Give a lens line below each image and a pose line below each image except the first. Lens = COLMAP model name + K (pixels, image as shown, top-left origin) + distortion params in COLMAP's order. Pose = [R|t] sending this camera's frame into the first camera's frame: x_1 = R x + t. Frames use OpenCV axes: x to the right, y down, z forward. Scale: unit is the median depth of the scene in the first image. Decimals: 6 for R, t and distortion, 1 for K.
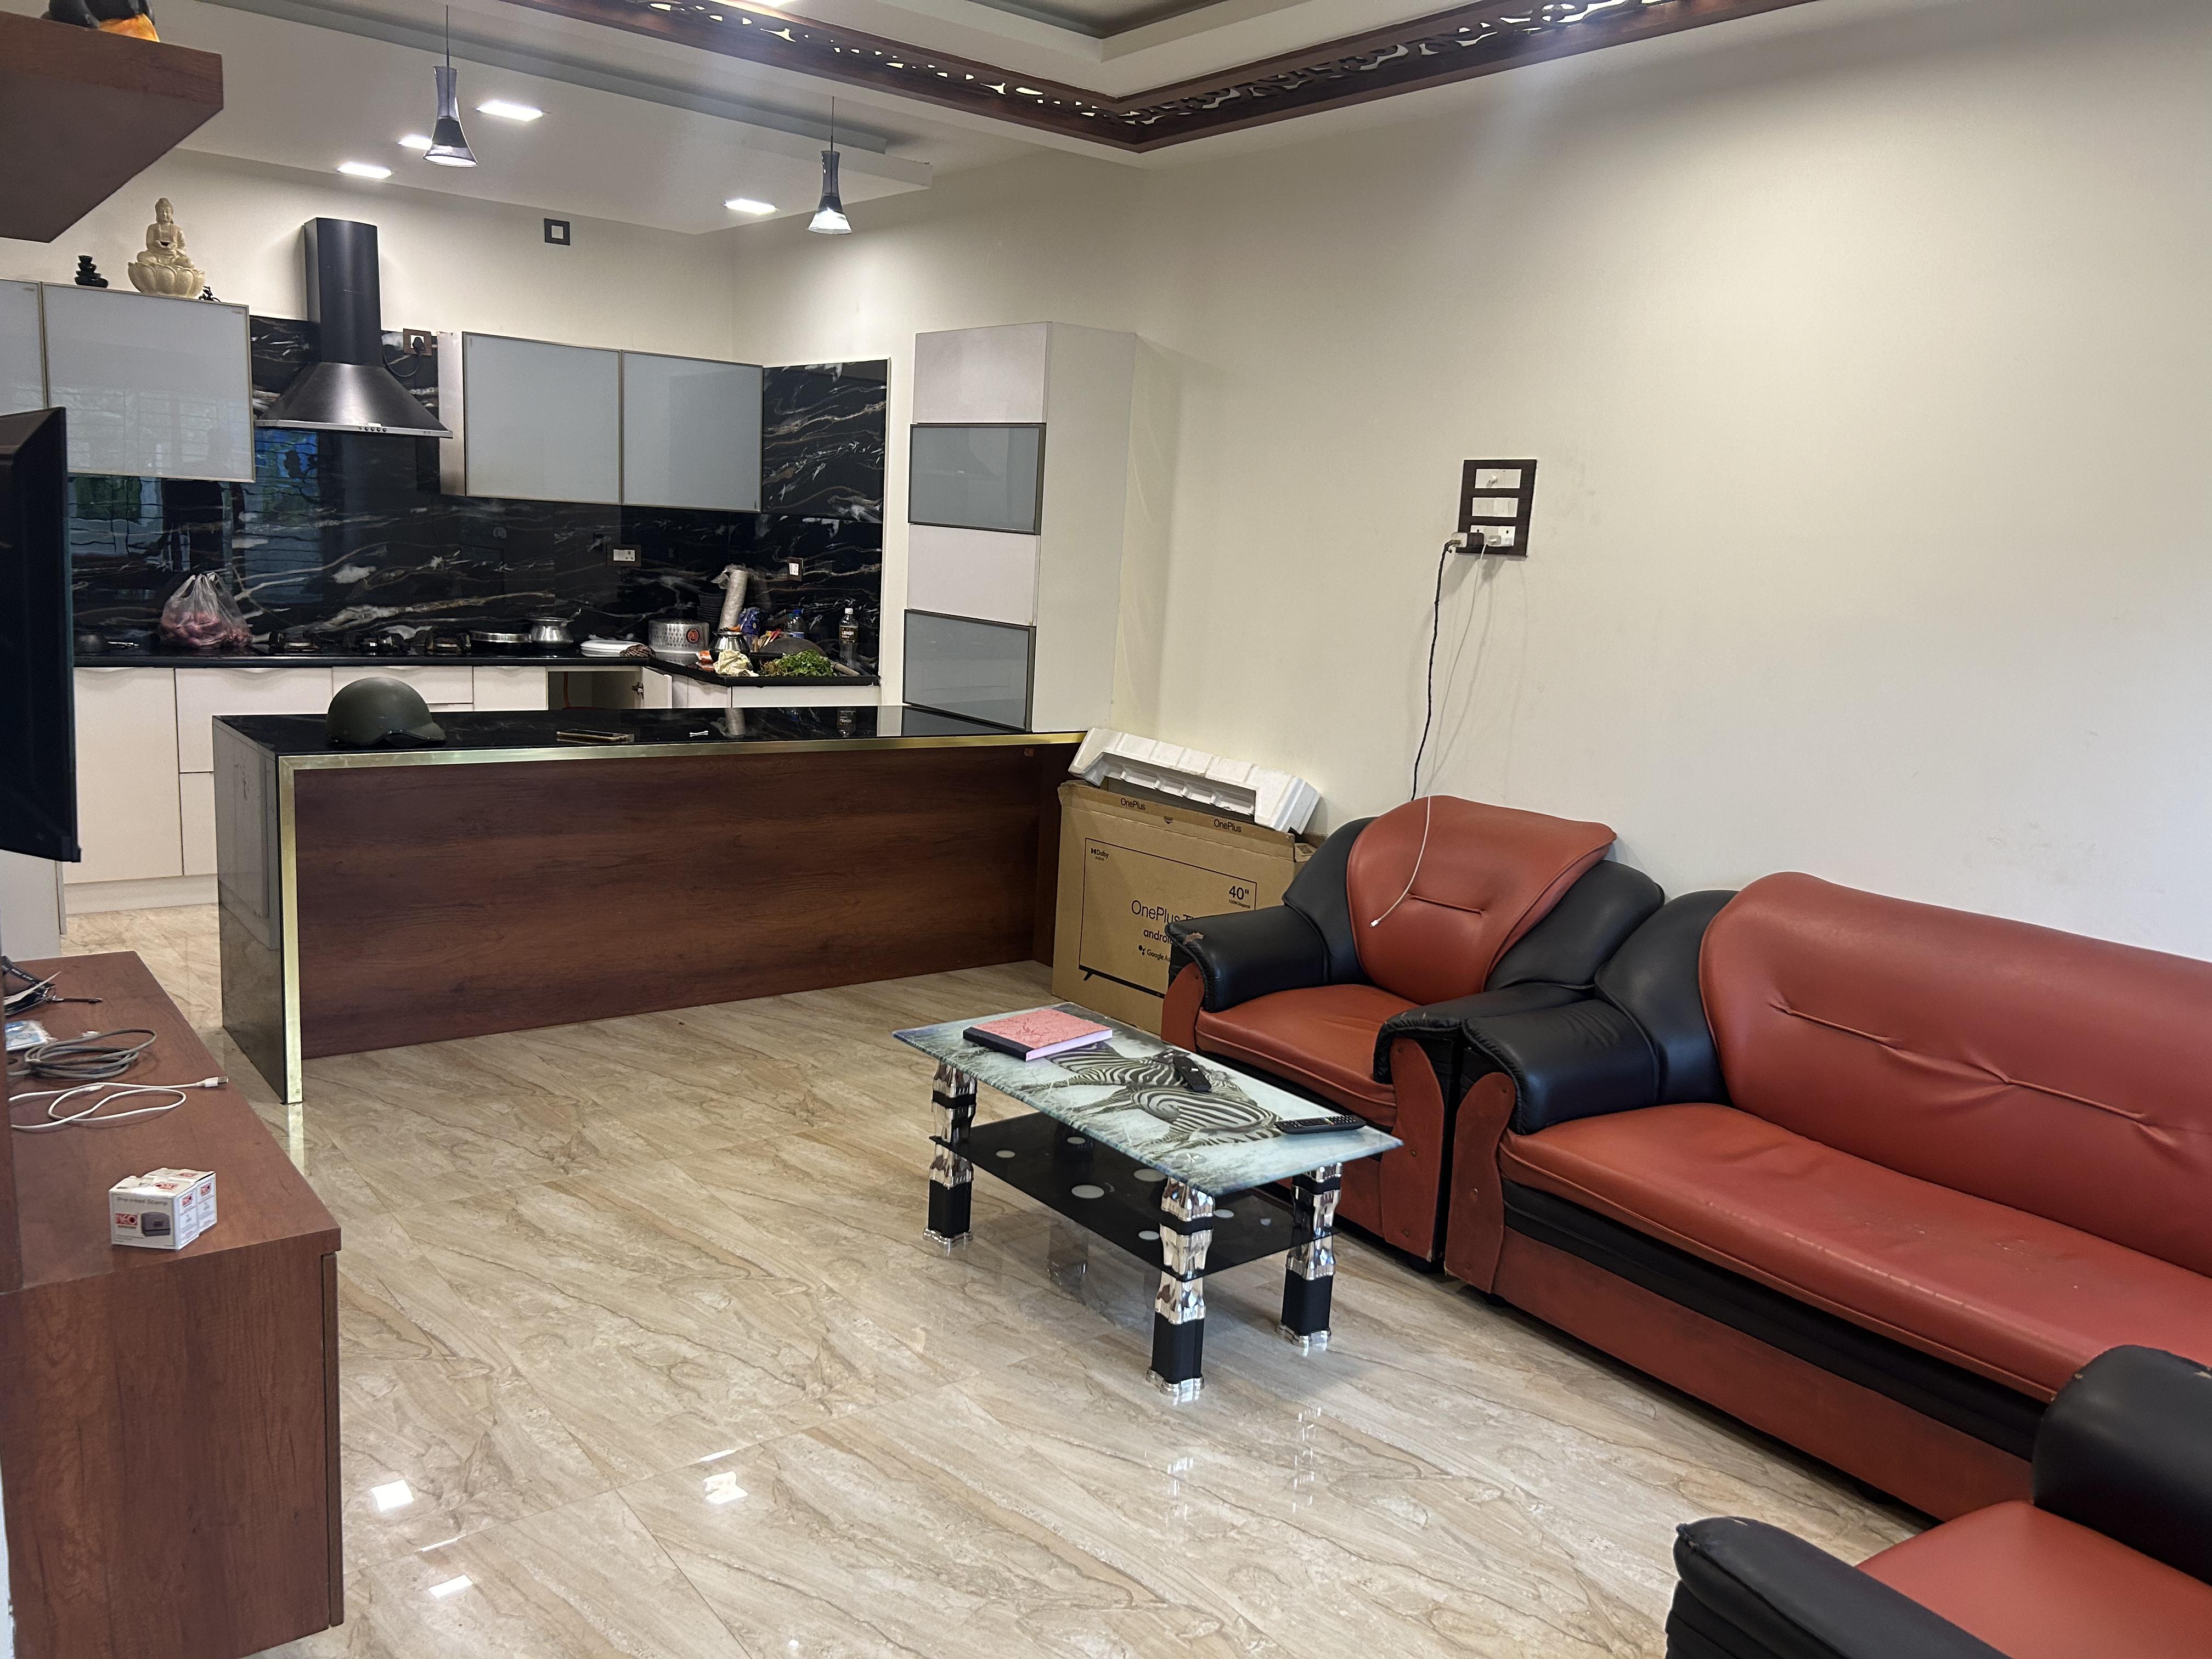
lens RADIAL K [[1674.8, 0, 1106.0], [0, 1674.8, 829.5], [0, 0, 1]] dist [0.001572, -0.001917]
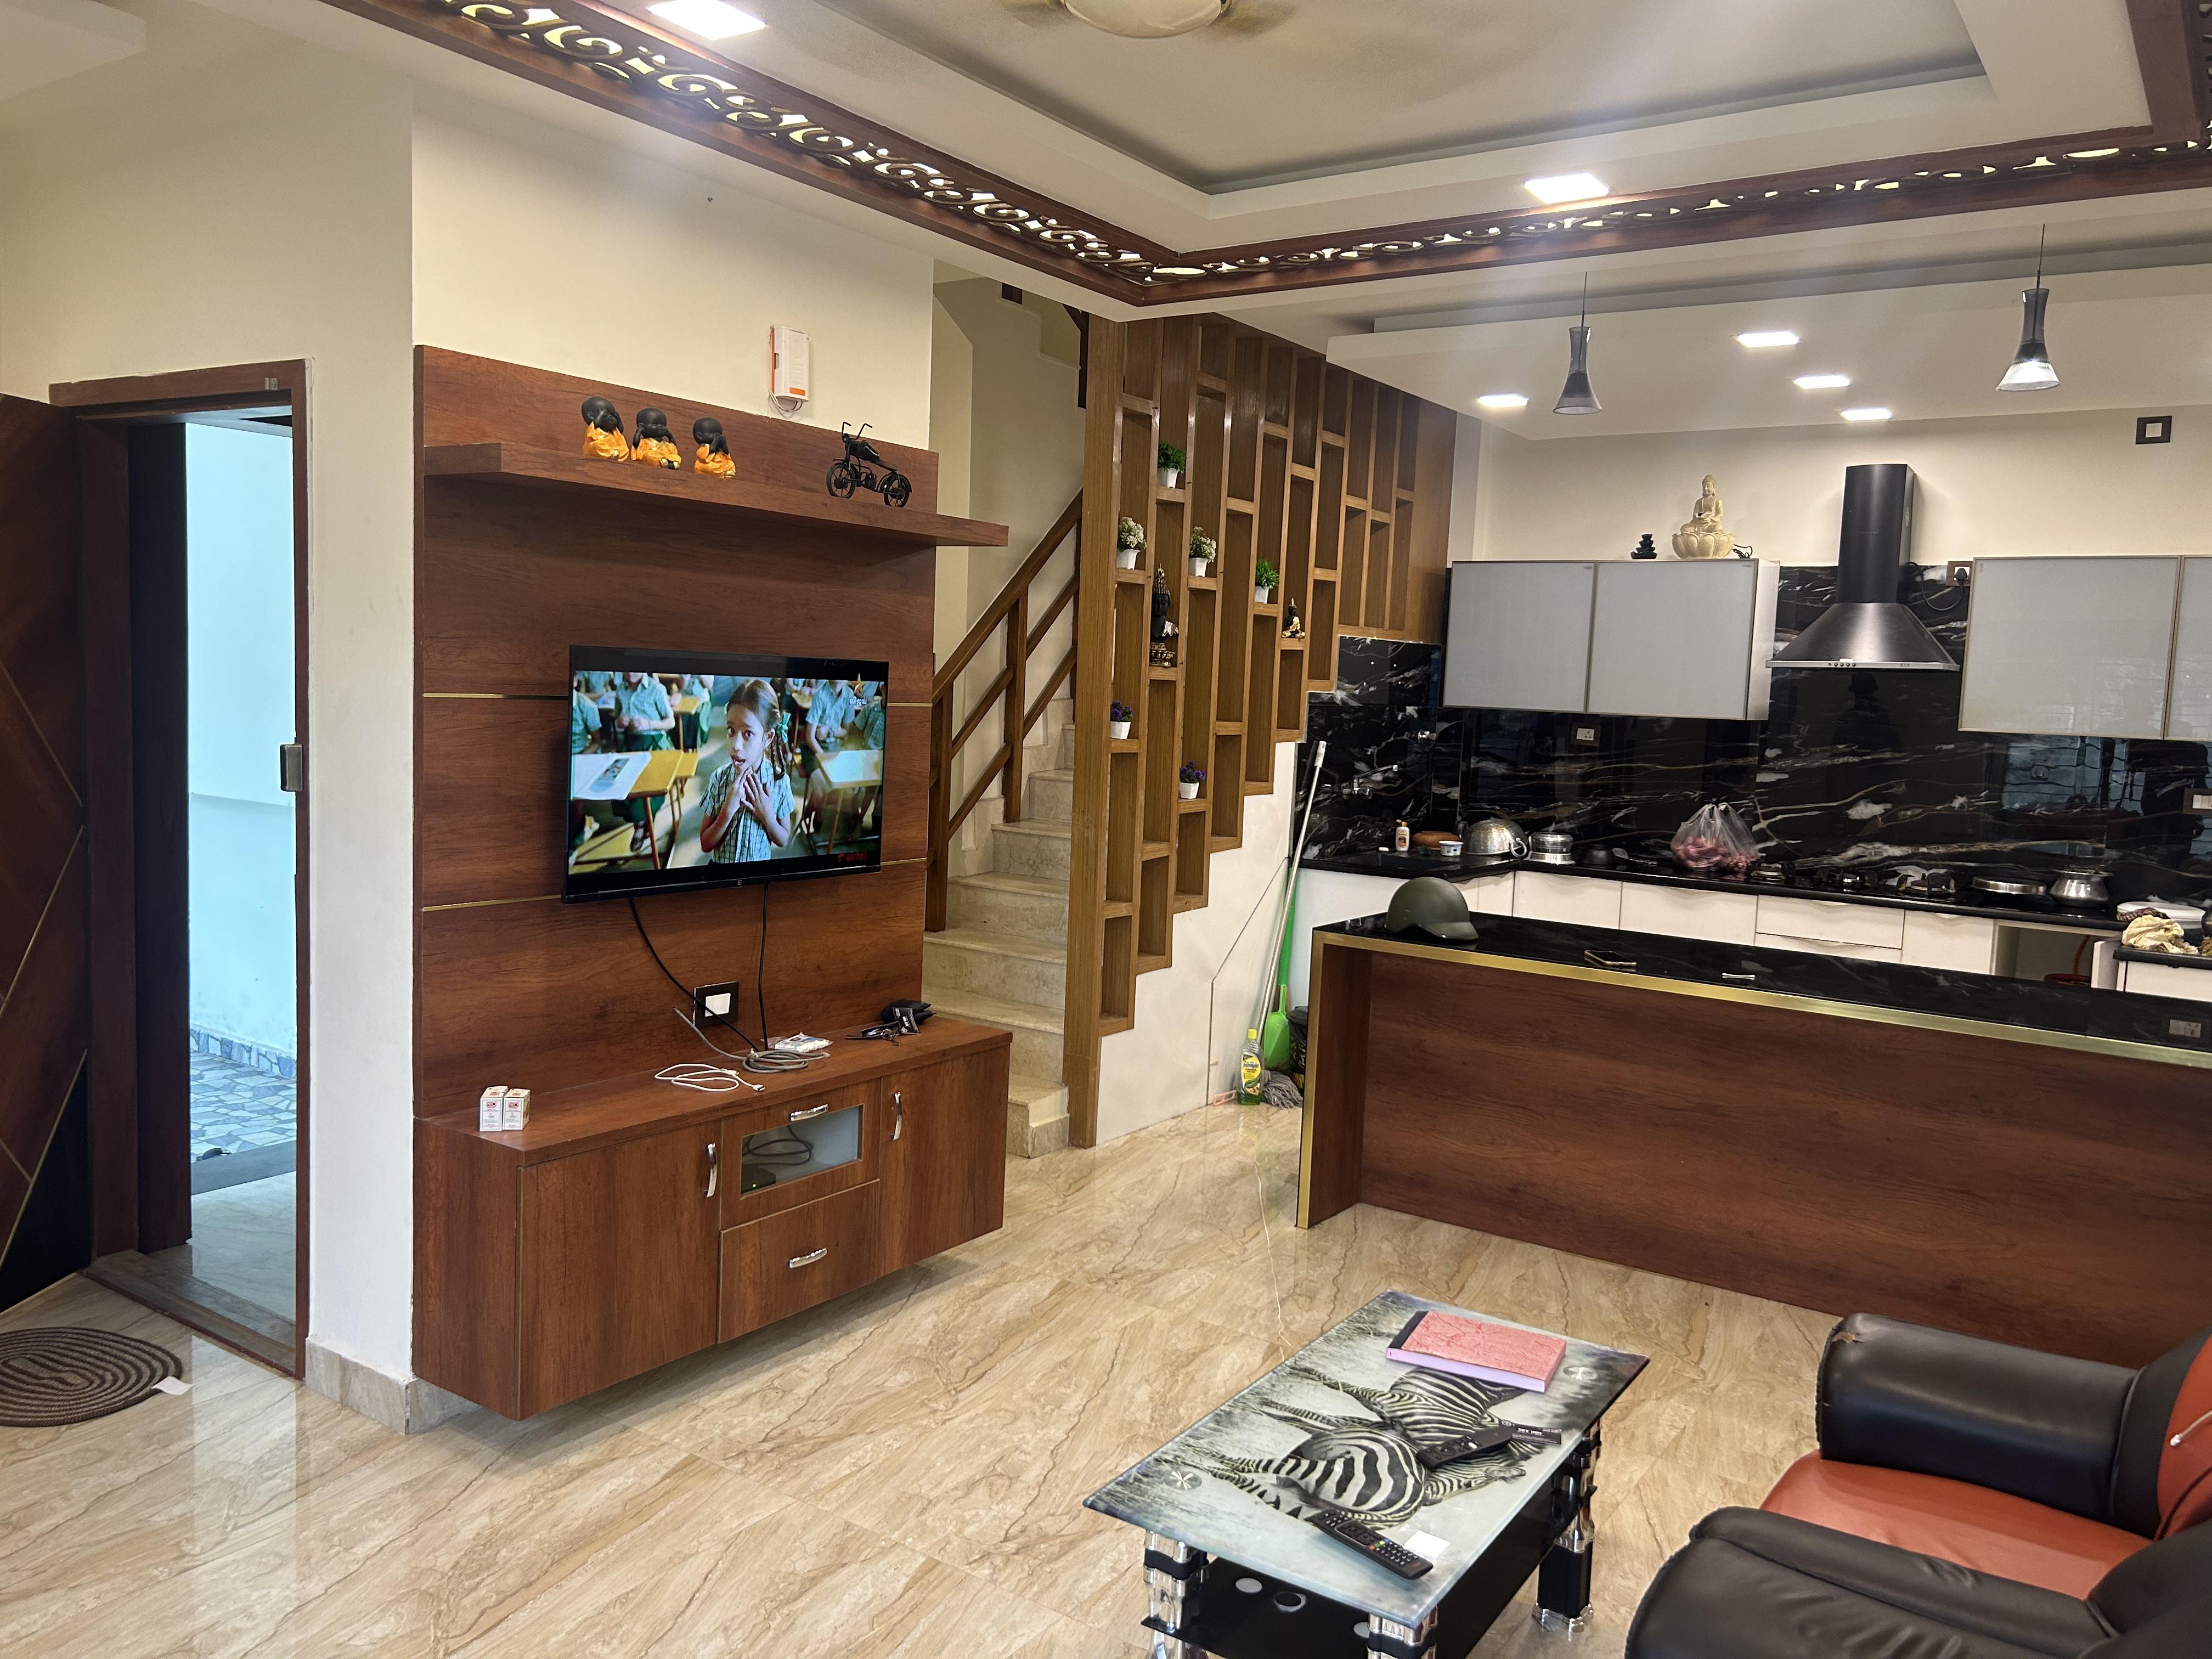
lens RADIAL K [[1638.3, 0, 1106.0], [0, 1638.3, 829.5], [0, 0, 1]] dist [0.007360, 0.002816]
pose [[0.302332, 0.041775, -0.952287, 0.359445], [-0.191293, 0.981374, -0.017681, -0.041310], [0.933811, 0.187512, 0.304692, 0.308503]]
